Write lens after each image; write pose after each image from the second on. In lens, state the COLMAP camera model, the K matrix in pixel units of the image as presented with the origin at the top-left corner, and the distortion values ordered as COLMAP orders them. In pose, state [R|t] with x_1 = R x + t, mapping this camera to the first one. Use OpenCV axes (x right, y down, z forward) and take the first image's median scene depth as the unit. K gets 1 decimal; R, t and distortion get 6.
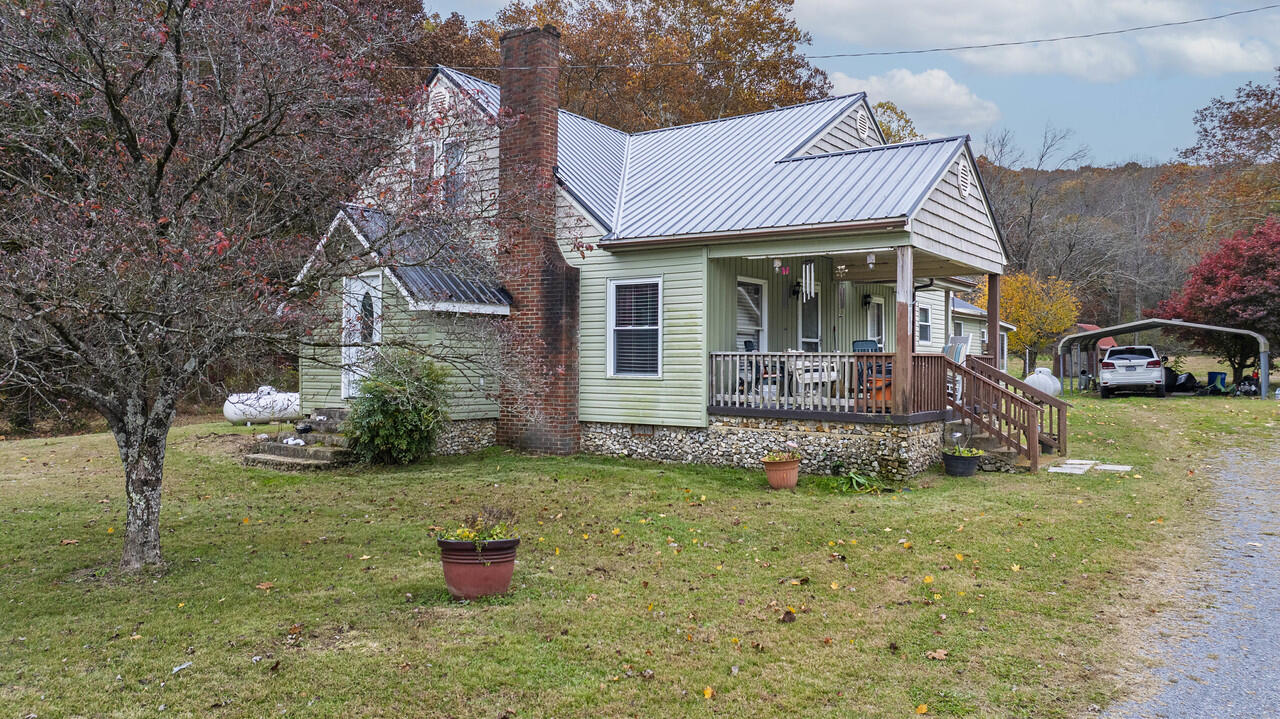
lens RADIAL K [[852.1, 0, 640.0], [0, 852.1, 359.5], [0, 0, 1]] dist [-0.022890, -0.001263]
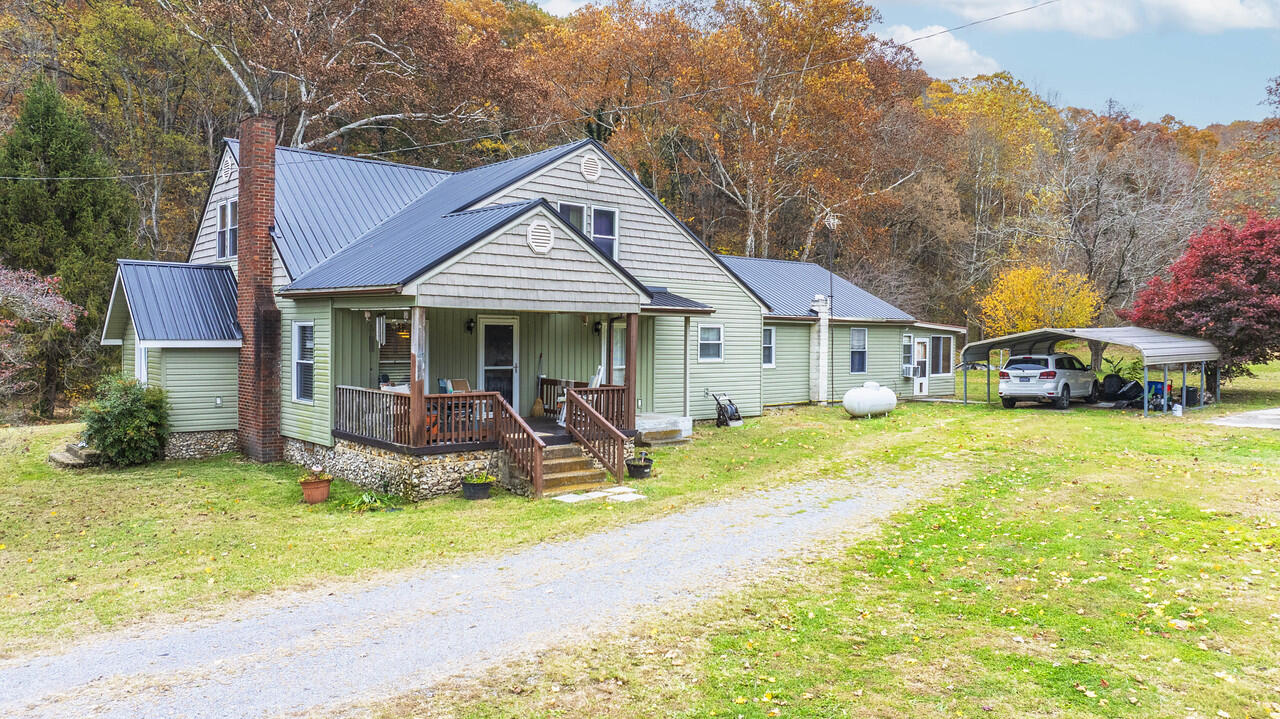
lens RADIAL K [[852.1, 0, 640.0], [0, 852.1, 359.5], [0, 0, 1]] dist [-0.022890, -0.001263]
pose [[0.975910, 0.011458, -0.217872, 0.714627], [-0.004687, 0.999491, 0.031566, -0.079642], [0.218123, -0.029784, 0.975467, -0.084040]]
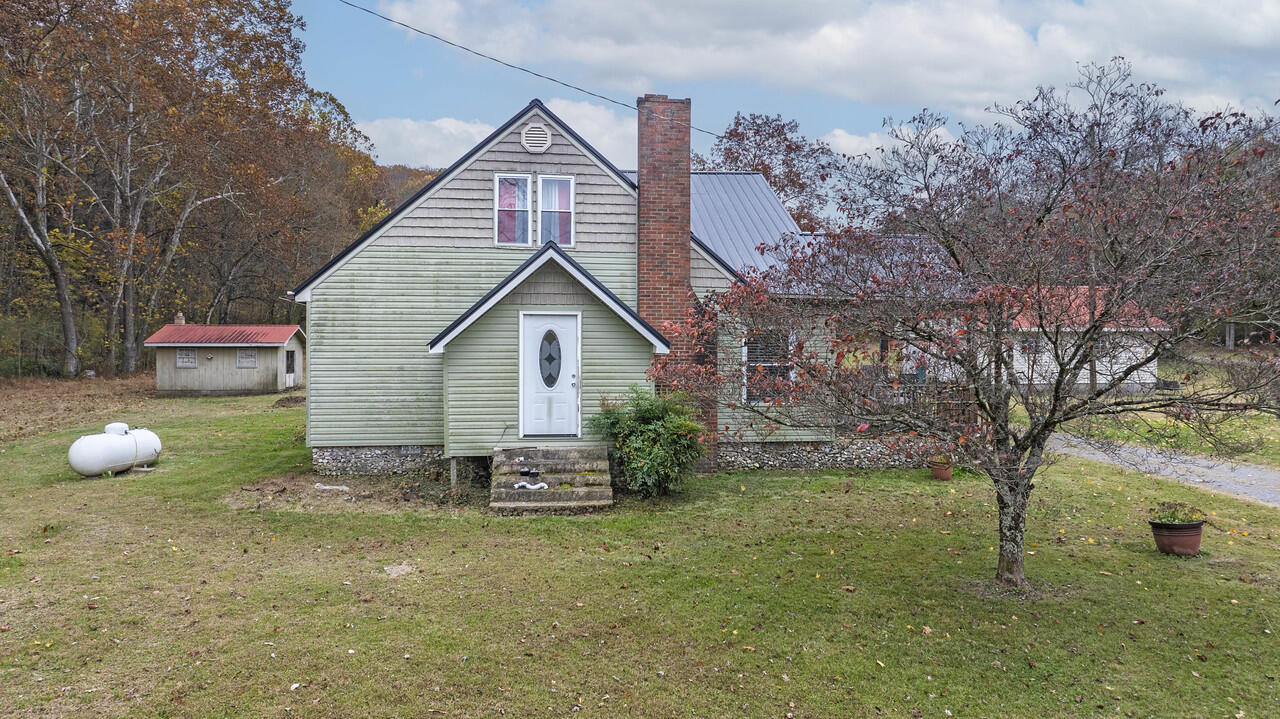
lens RADIAL K [[852.1, 0, 640.0], [0, 852.1, 359.5], [0, 0, 1]] dist [-0.022890, -0.001263]
pose [[0.754127, -0.009070, 0.656666, -0.957107], [-0.000335, 0.999899, 0.014195, -0.062266], [-0.656728, -0.010925, 0.754048, 0.182584]]
